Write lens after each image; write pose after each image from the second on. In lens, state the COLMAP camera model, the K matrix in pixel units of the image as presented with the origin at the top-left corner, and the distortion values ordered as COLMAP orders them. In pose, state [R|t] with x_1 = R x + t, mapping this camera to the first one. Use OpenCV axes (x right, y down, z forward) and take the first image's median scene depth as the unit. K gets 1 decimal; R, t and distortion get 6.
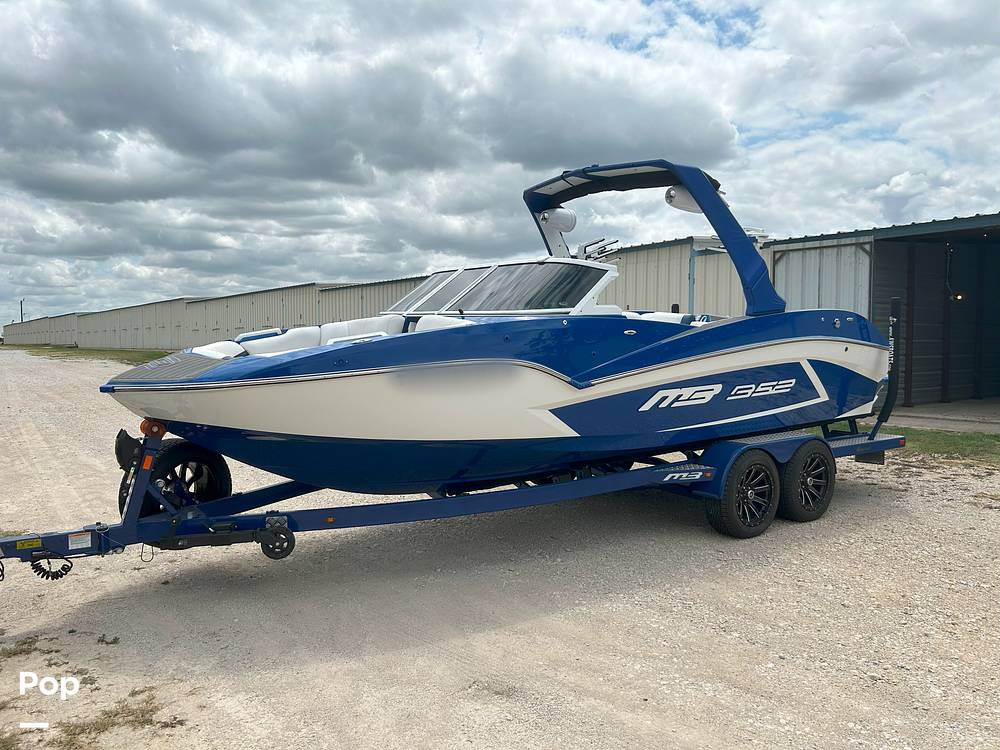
lens RADIAL K [[759.6, 0, 503.4], [0, 759.6, 375.8], [0, 0, 1]] dist [0.070389, -0.082537]
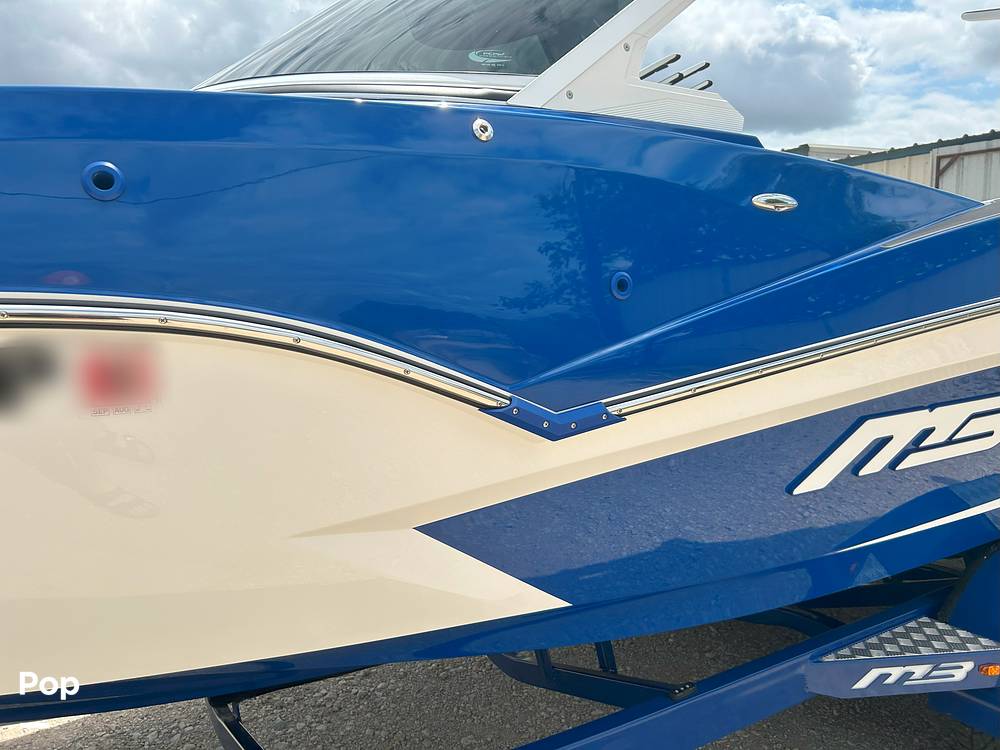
lens RADIAL K [[759.6, 0, 503.4], [0, 759.6, 375.8], [0, 0, 1]] dist [0.070389, -0.082537]
pose [[0.995786, 0.011066, -0.091042, 0.093724], [-0.006337, 0.998623, 0.052076, -0.010628], [0.091493, -0.051279, 0.994485, 0.686666]]
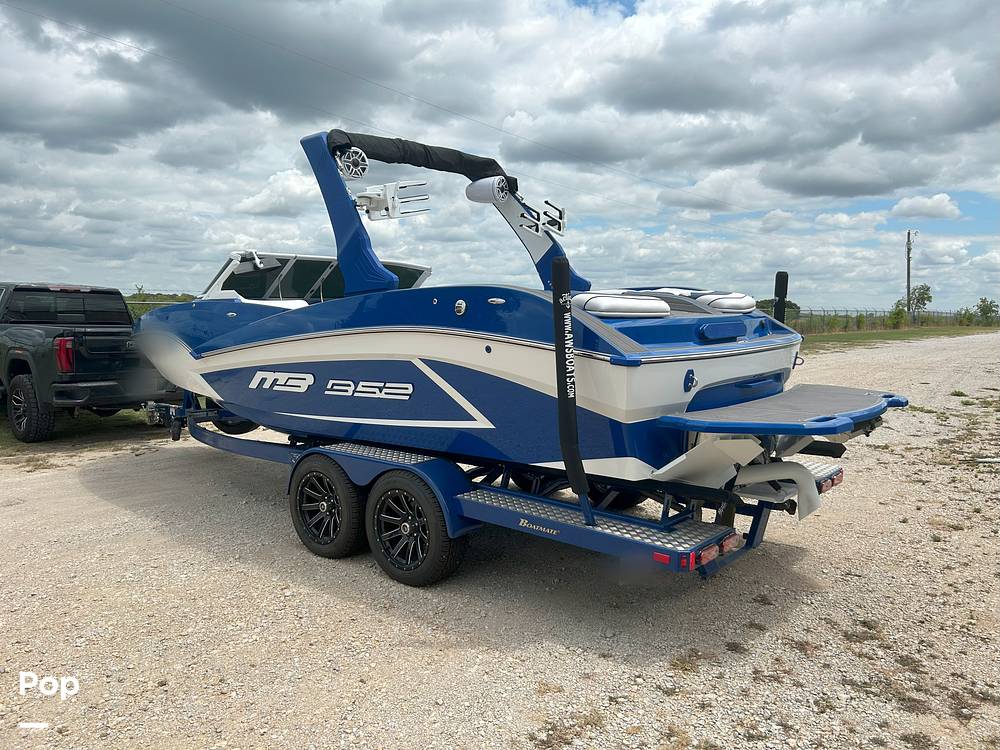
lens RADIAL K [[759.6, 0, 503.4], [0, 759.6, 375.8], [0, 0, 1]] dist [0.070389, -0.082537]
pose [[0.230966, 0.089507, -0.968836, 1.266237], [-0.062981, 0.995047, 0.076914, -0.074276], [0.970921, 0.043253, 0.235459, 1.054368]]
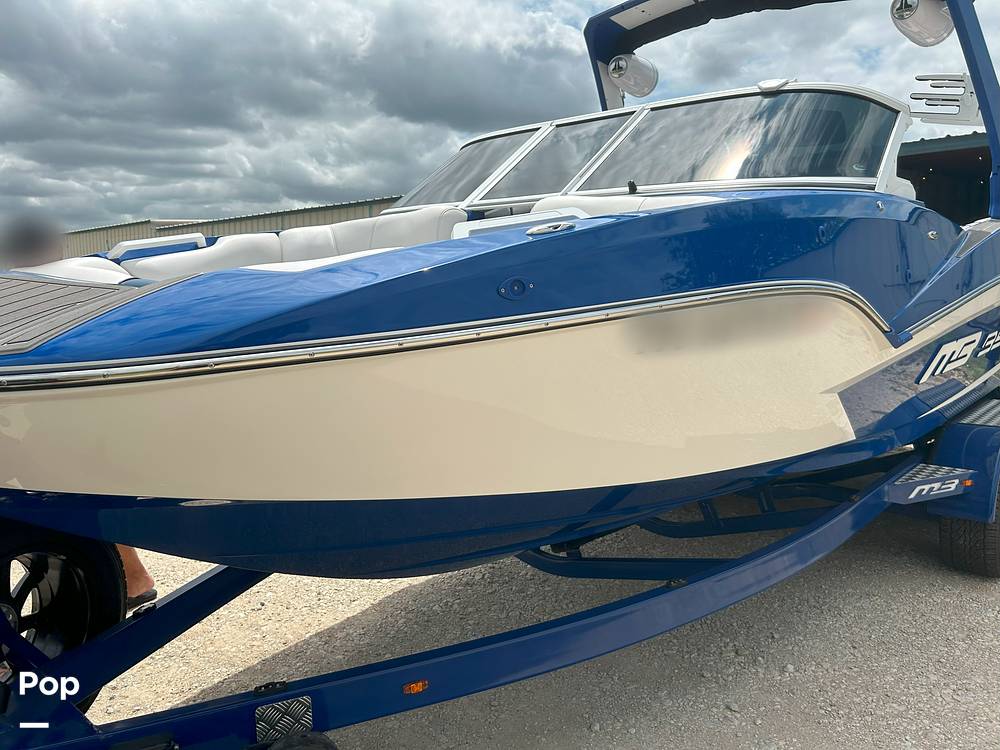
lens RADIAL K [[763.2, 0, 500.0], [0, 763.2, 375.0], [0, 0, 1]] dist [0.005873, 0.003183]
pose [[0.979864, -0.032555, 0.196995, -0.214281], [0.019885, 0.997624, 0.065959, -0.002027], [-0.198674, -0.060713, 0.978183, 0.506902]]
